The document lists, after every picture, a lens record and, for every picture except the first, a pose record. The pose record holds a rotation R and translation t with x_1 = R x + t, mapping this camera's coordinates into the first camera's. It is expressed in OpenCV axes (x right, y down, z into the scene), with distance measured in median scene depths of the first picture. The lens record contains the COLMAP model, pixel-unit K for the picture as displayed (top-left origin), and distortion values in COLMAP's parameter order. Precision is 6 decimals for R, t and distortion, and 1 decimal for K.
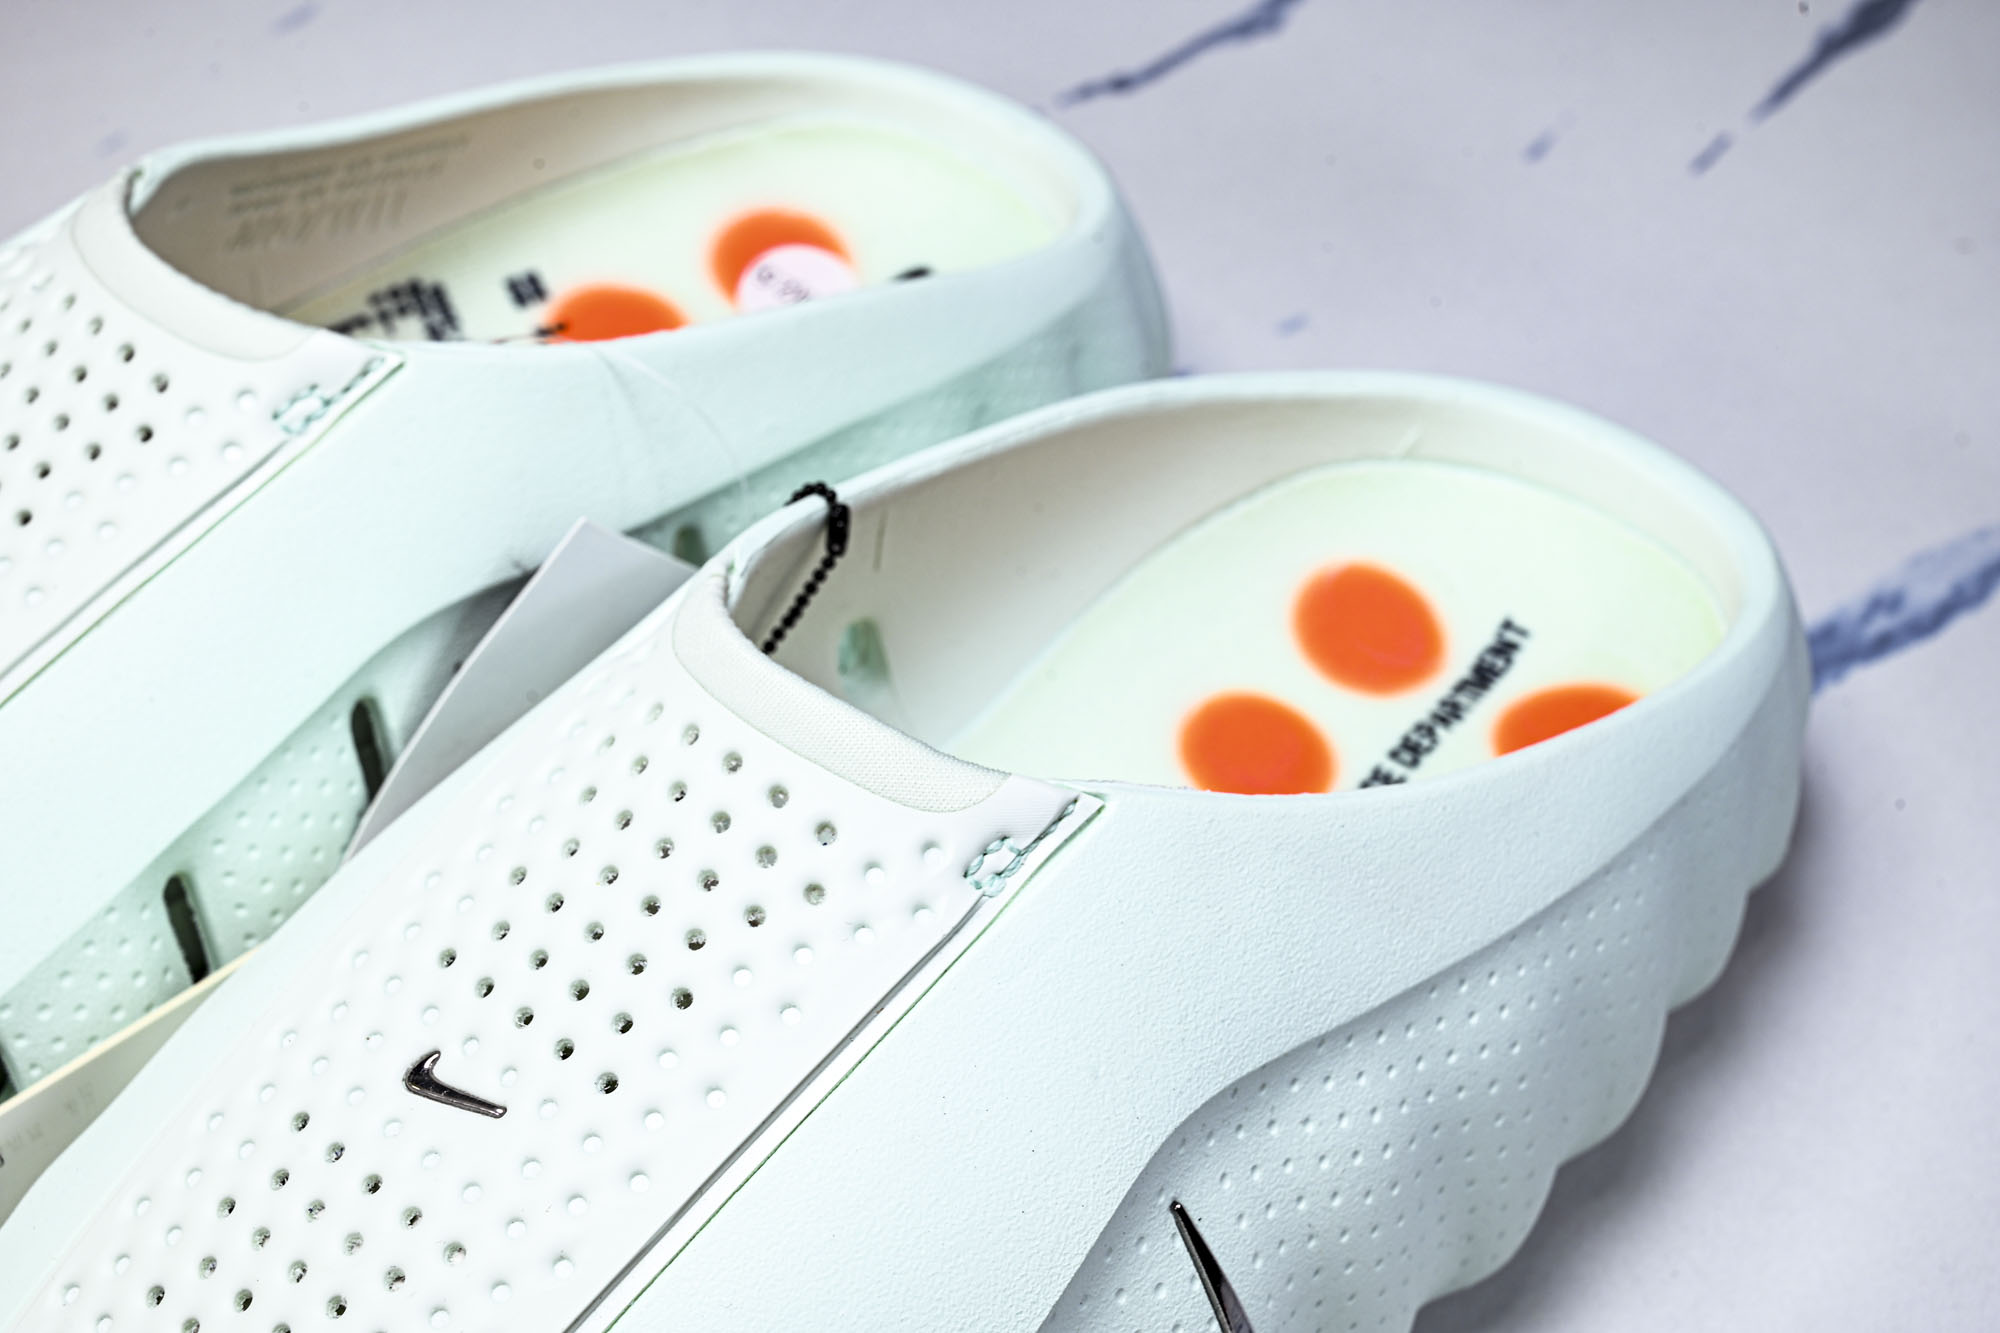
lens RADIAL K [[3559.8, 0, 1002.6], [0, 3559.8, 659.7], [0, 0, 1]] dist [0.002700, 0.000000]
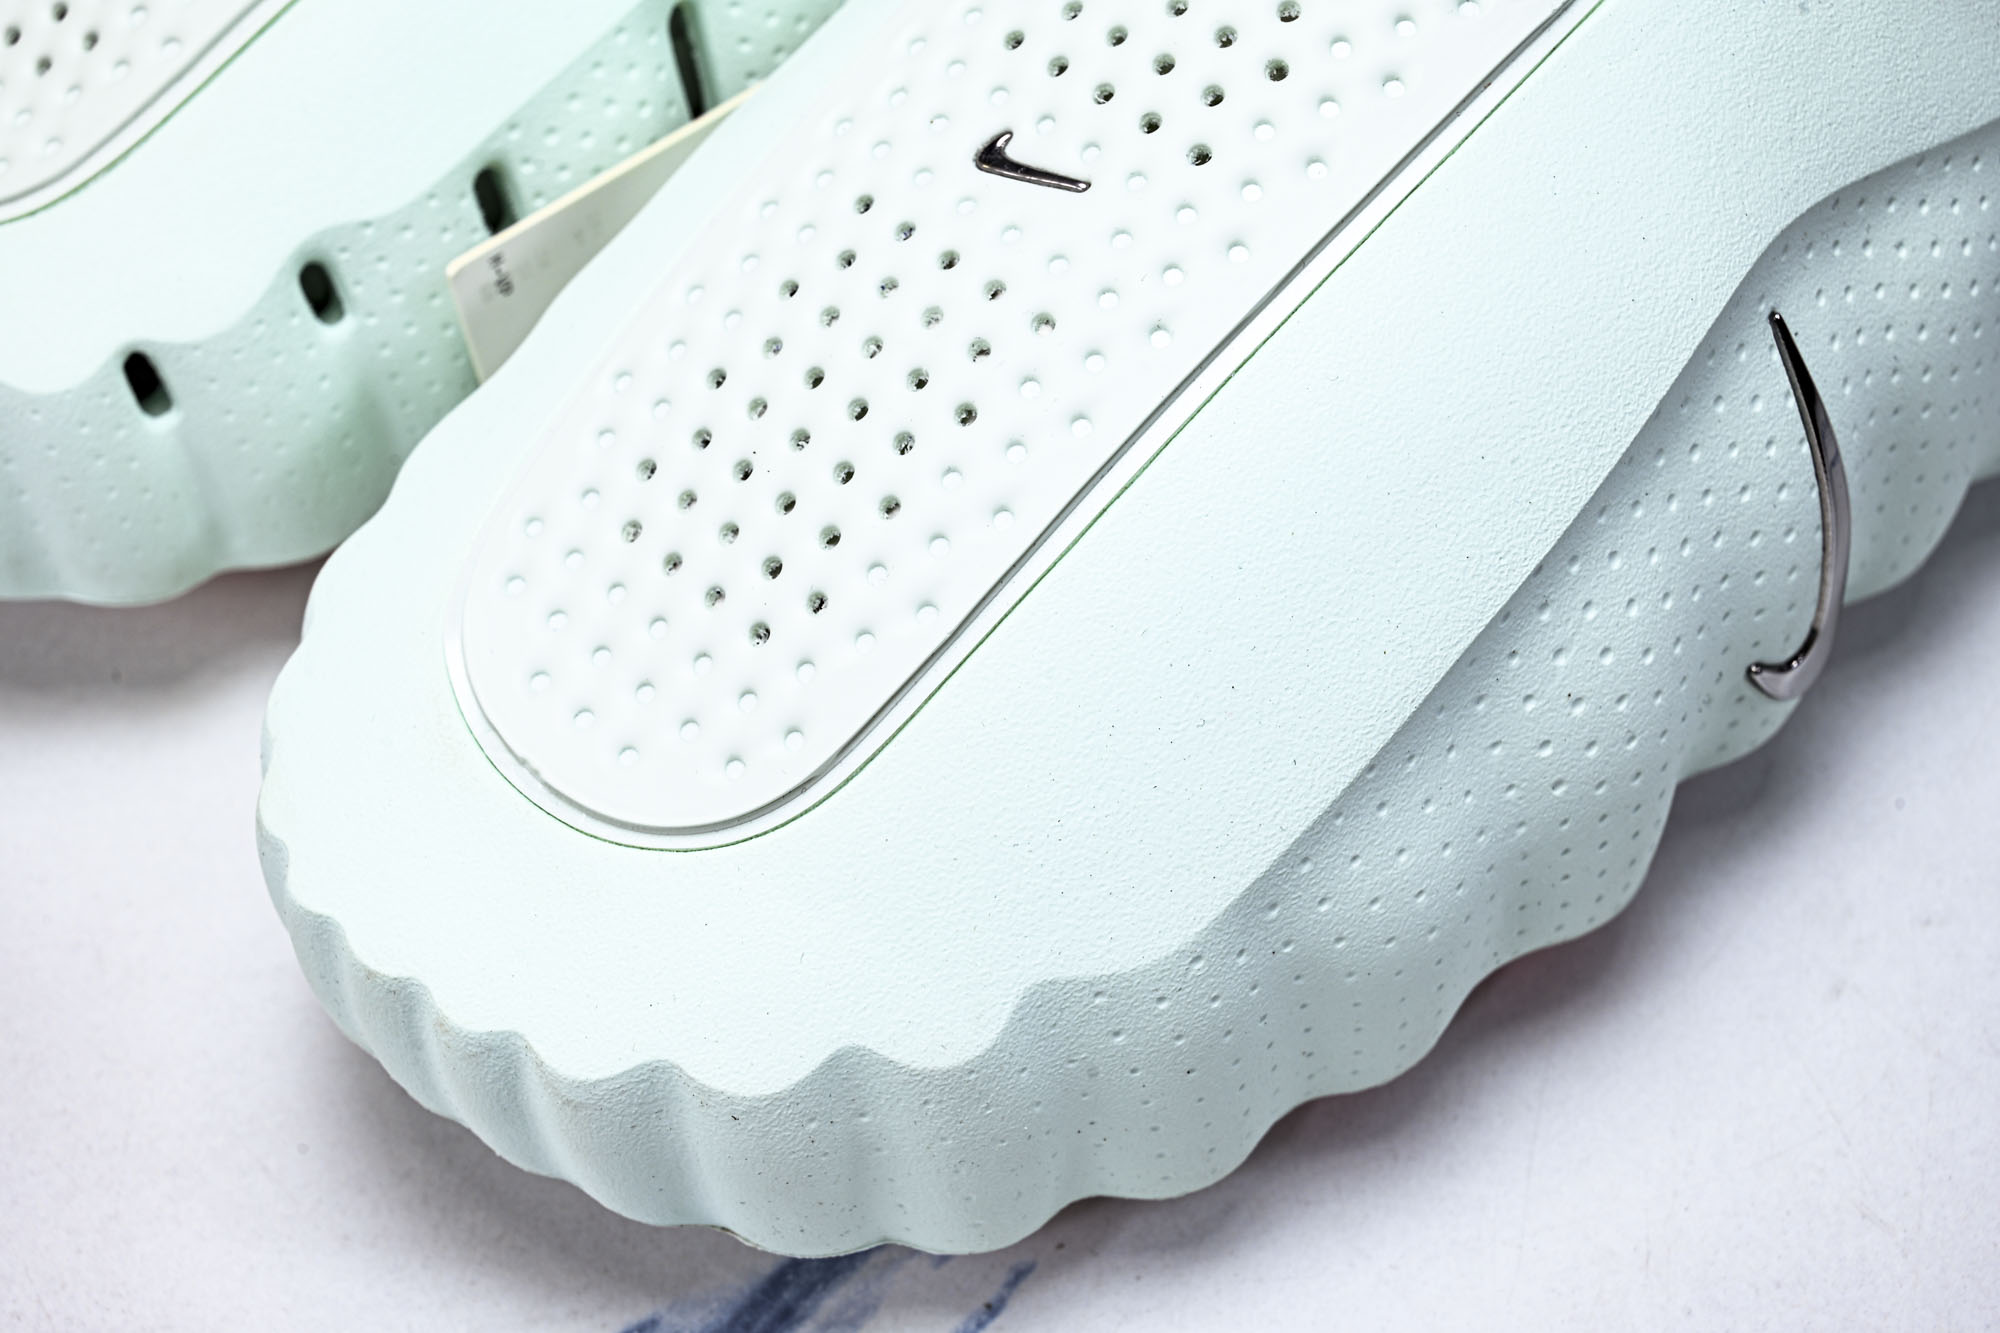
lens RADIAL K [[3559.8, 0, 1006.1], [0, 3559.8, 667.8], [0, 0, 1]] dist [0.002700, 0.000000]
pose [[0.999252, 0.021771, -0.031947, -0.125380], [-0.017660, 0.992155, 0.123761, 0.133786], [0.034391, -0.123104, 0.991798, 0.037952]]
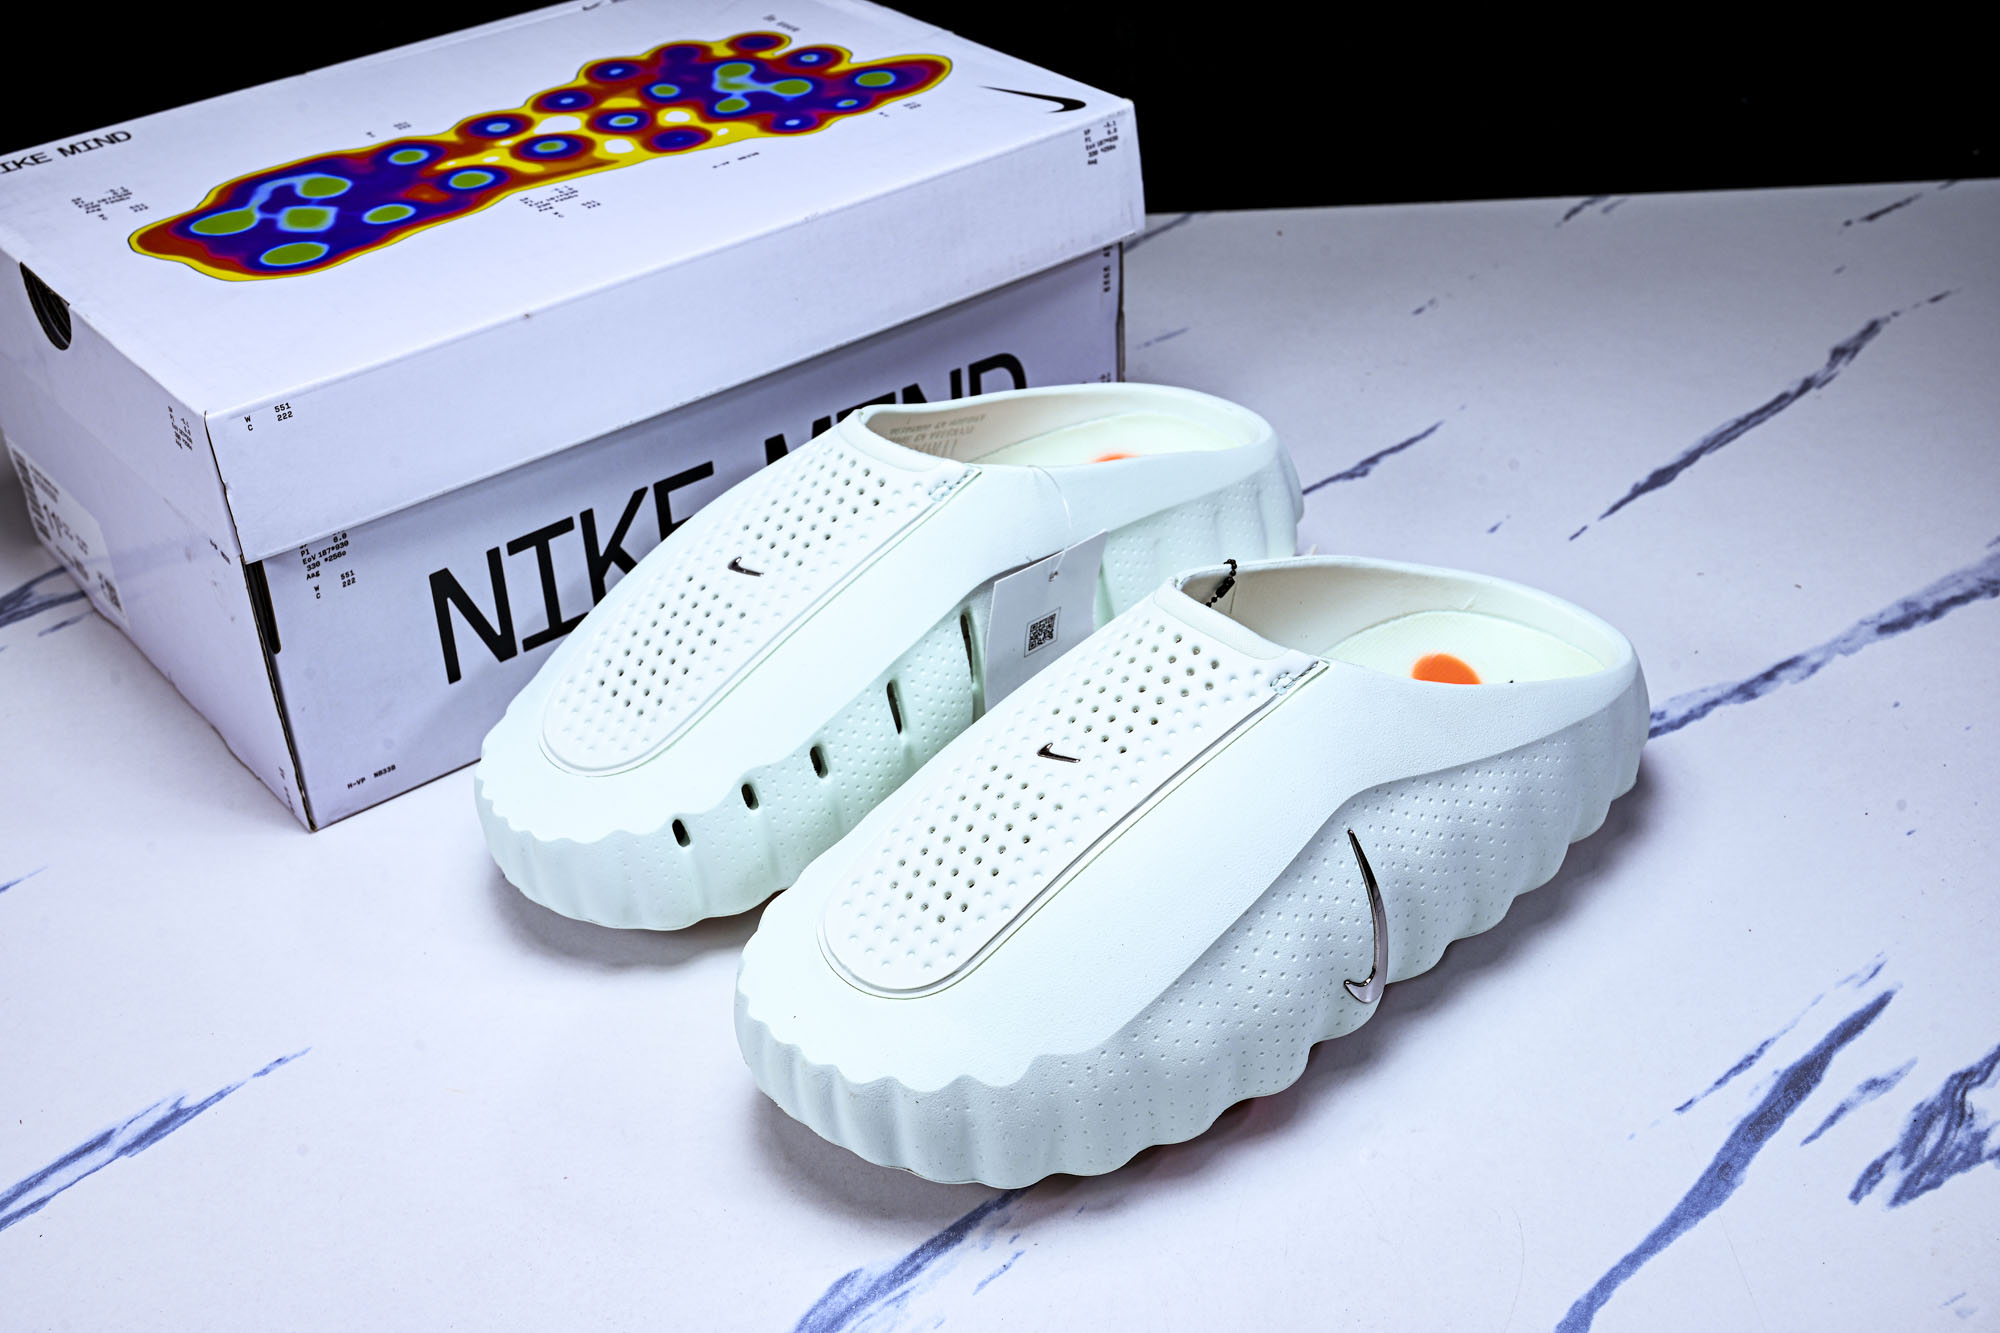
lens RADIAL K [[2382.3, 0, 1001.9], [0, 2382.3, 663.0], [0, 0, 1]] dist [0.051711, 0.000000]
pose [[0.993291, 0.061100, -0.098185, -0.033941], [-0.077934, 0.980943, -0.177983, 0.350338], [0.085439, 0.184440, 0.979123, -0.624106]]
